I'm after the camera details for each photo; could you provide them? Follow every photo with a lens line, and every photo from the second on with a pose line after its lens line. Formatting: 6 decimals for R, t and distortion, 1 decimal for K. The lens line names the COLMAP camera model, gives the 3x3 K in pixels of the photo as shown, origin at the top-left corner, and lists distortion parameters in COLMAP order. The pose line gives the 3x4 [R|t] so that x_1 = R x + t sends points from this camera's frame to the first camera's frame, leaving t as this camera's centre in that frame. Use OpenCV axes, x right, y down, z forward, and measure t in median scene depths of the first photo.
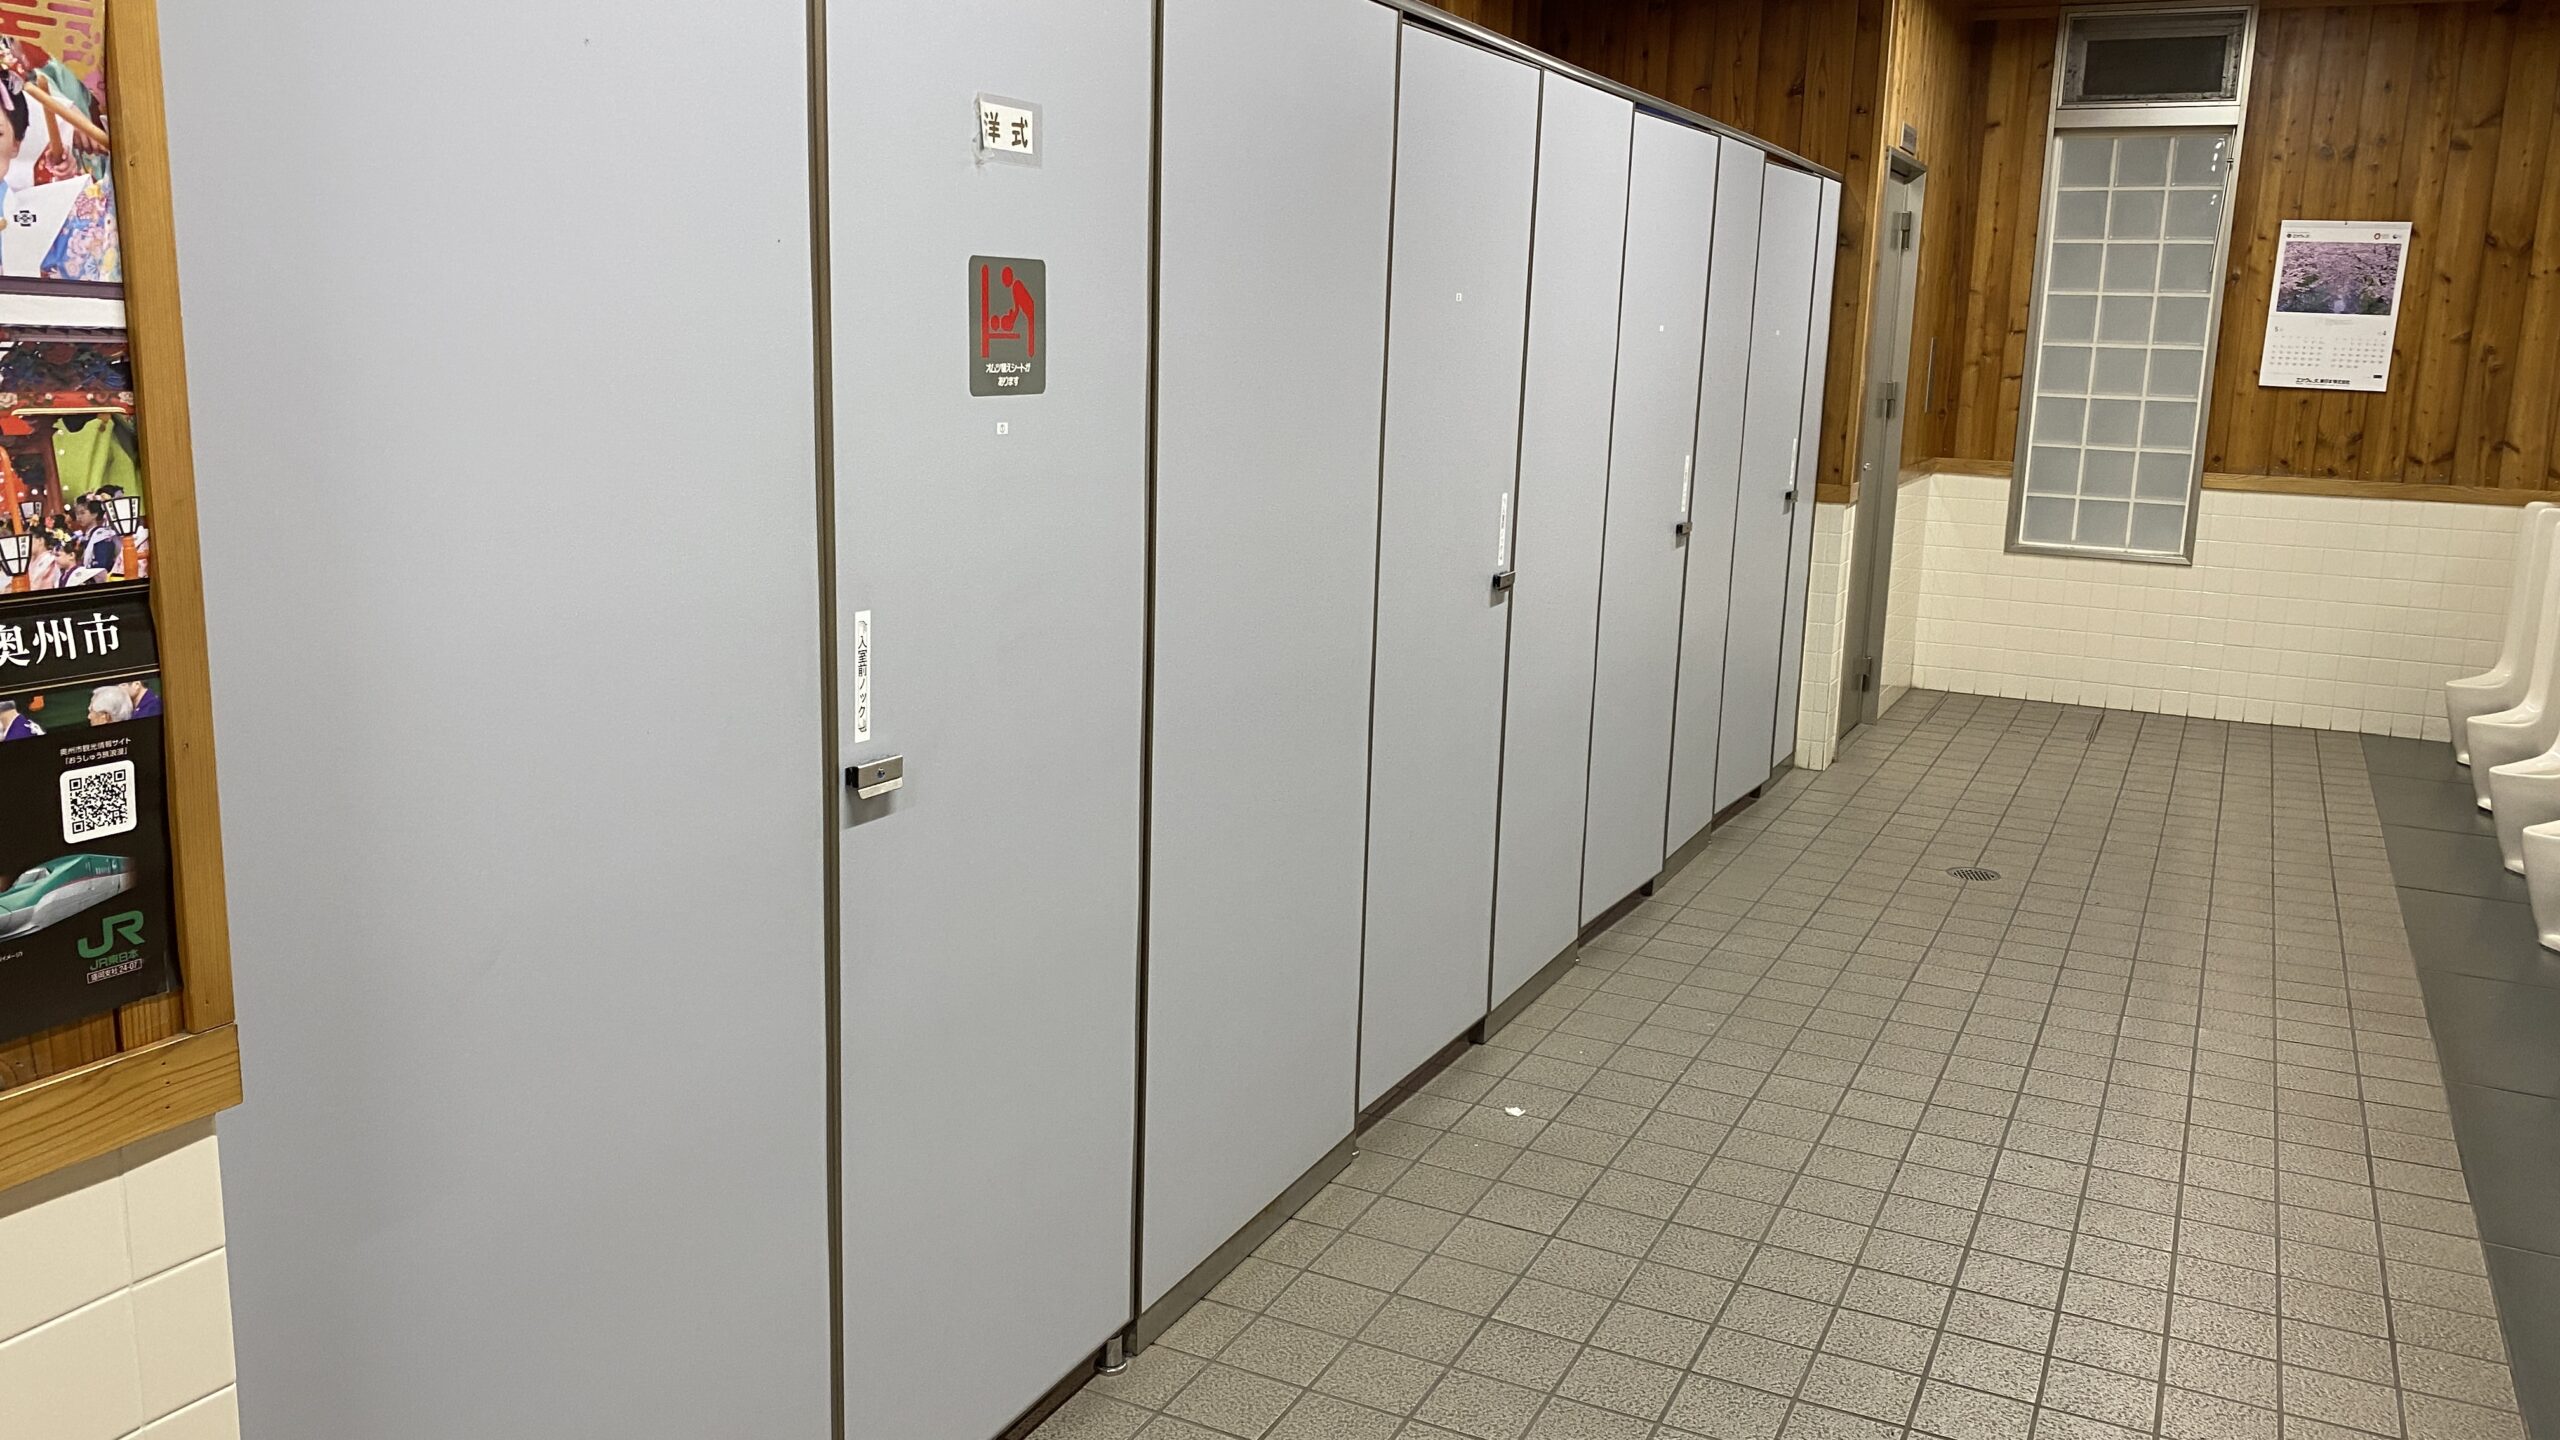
lens RADIAL K [[1940.9, 0, 1267.5], [0, 1940.9, 708.0], [0, 0, 1]] dist [0.008772, -0.010495]
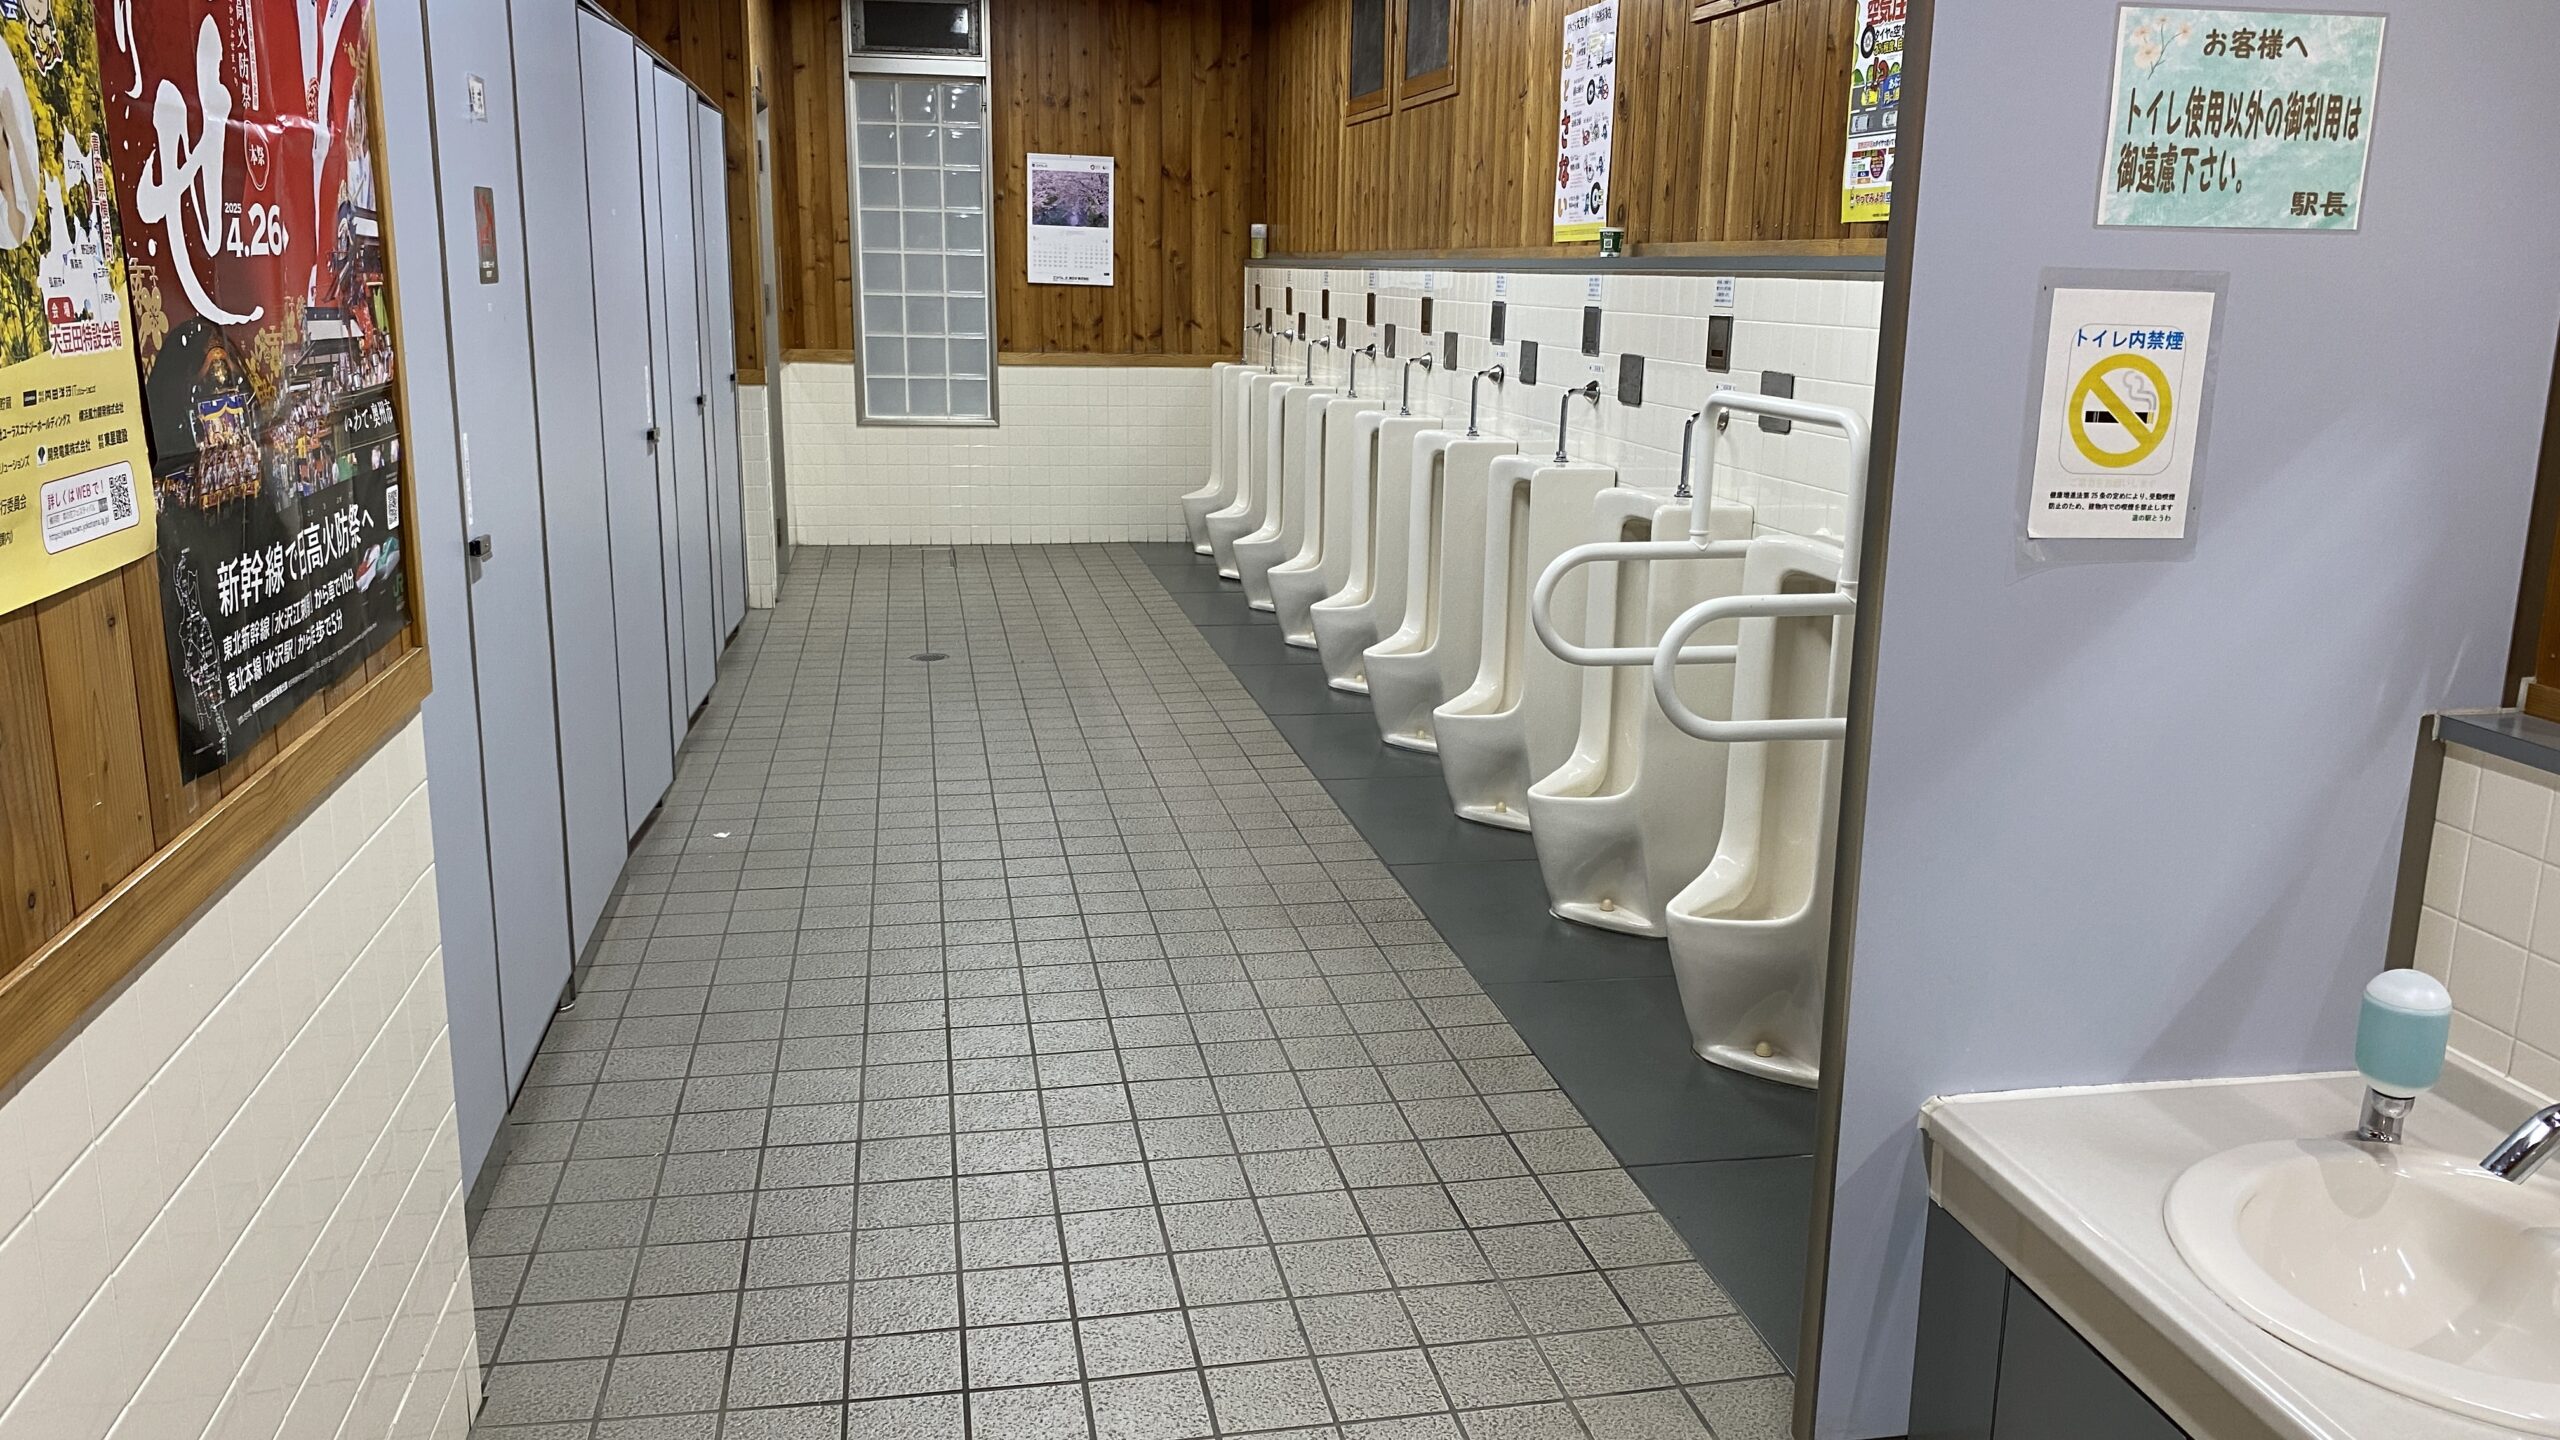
lens RADIAL K [[1940.9, 0, 1285.0], [0, 1940.9, 724.9], [0, 0, 1]] dist [0.008772, -0.010495]
pose [[0.794122, -0.152650, 0.588276, -0.161792], [0.122447, 0.988280, 0.091153, 0.028707], [-0.595296, -0.000354, 0.803506, -0.142932]]
